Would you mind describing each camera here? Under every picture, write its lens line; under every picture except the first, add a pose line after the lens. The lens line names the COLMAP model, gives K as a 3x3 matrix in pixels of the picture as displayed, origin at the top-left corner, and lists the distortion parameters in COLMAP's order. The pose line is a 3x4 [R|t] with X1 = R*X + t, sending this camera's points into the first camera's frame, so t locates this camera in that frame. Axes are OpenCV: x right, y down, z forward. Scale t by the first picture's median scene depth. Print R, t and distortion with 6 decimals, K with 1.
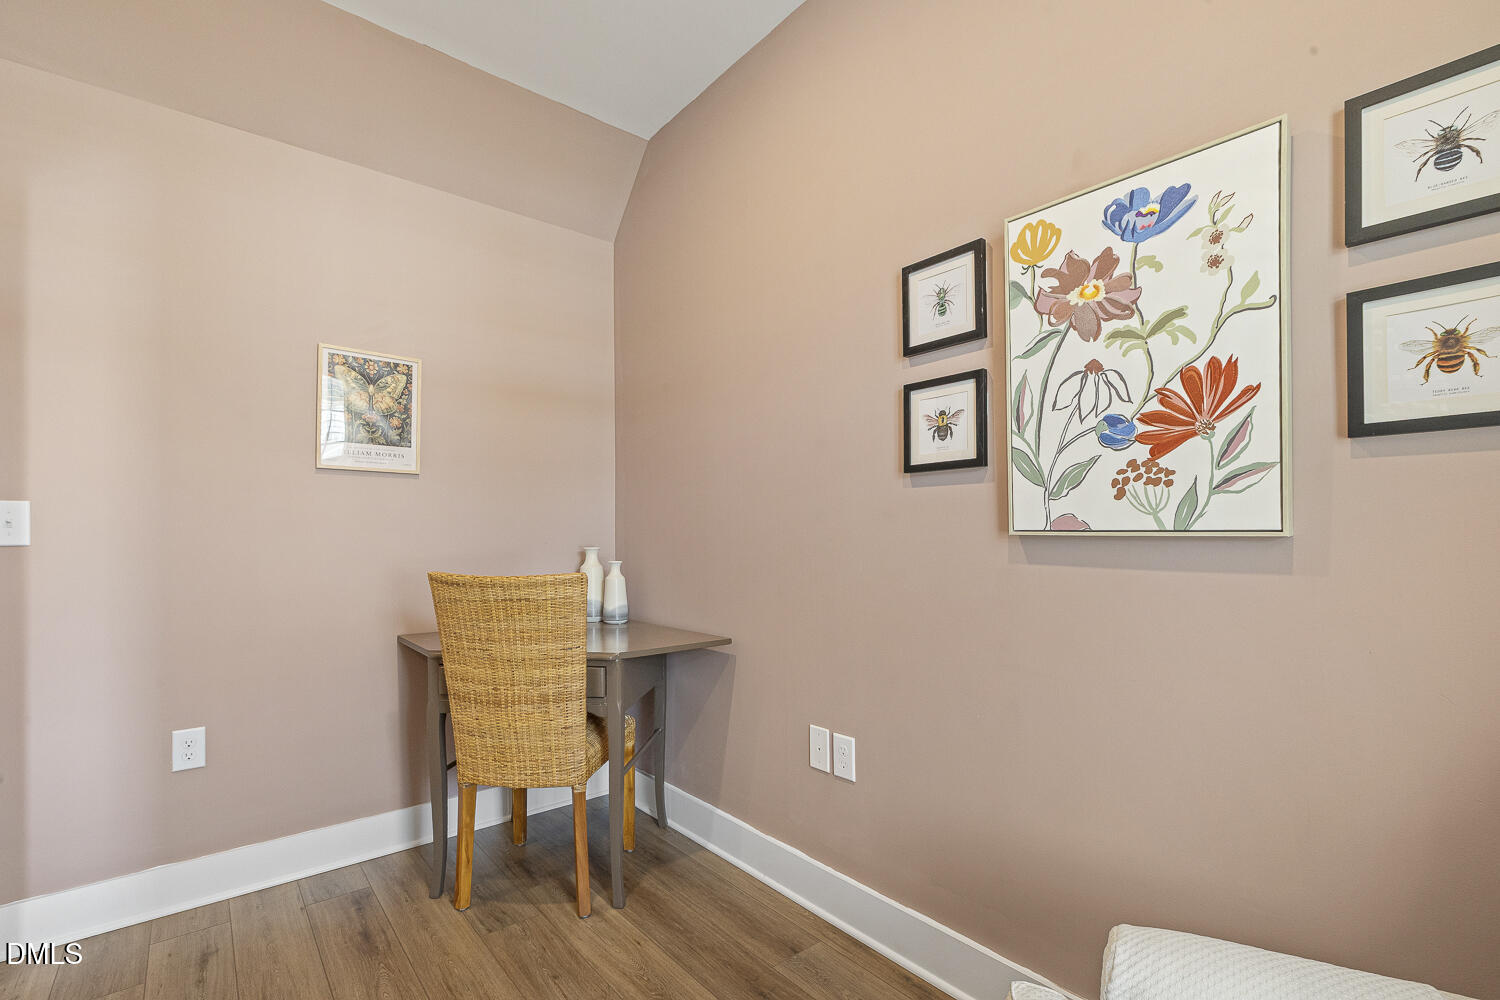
lens RADIAL K [[674.5, 0, 733.9], [0, 674.5, 528.0], [0, 0, 1]] dist [0.004083, -0.000364]
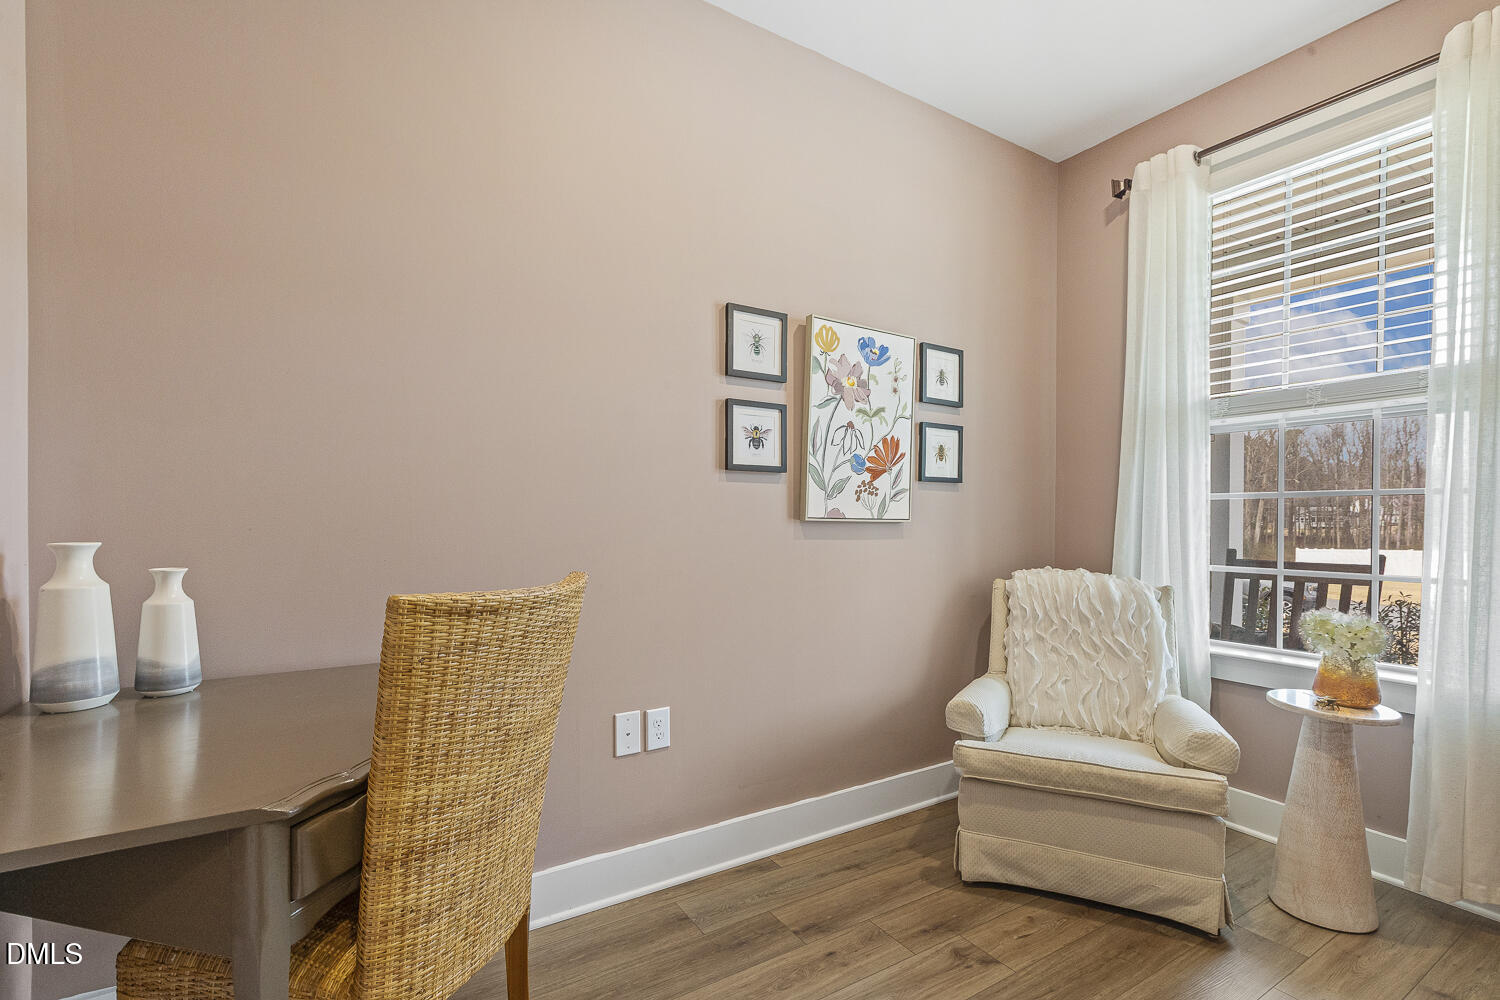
lens RADIAL K [[674.5, 0, 739.1], [0, 674.5, 529.8], [0, 0, 1]] dist [0.004083, -0.000364]
pose [[0.124813, -0.003217, 0.992175, -1.243888], [-0.011272, 0.999926, 0.004661, 0.028905], [-0.992116, -0.011766, 0.124767, 1.061053]]
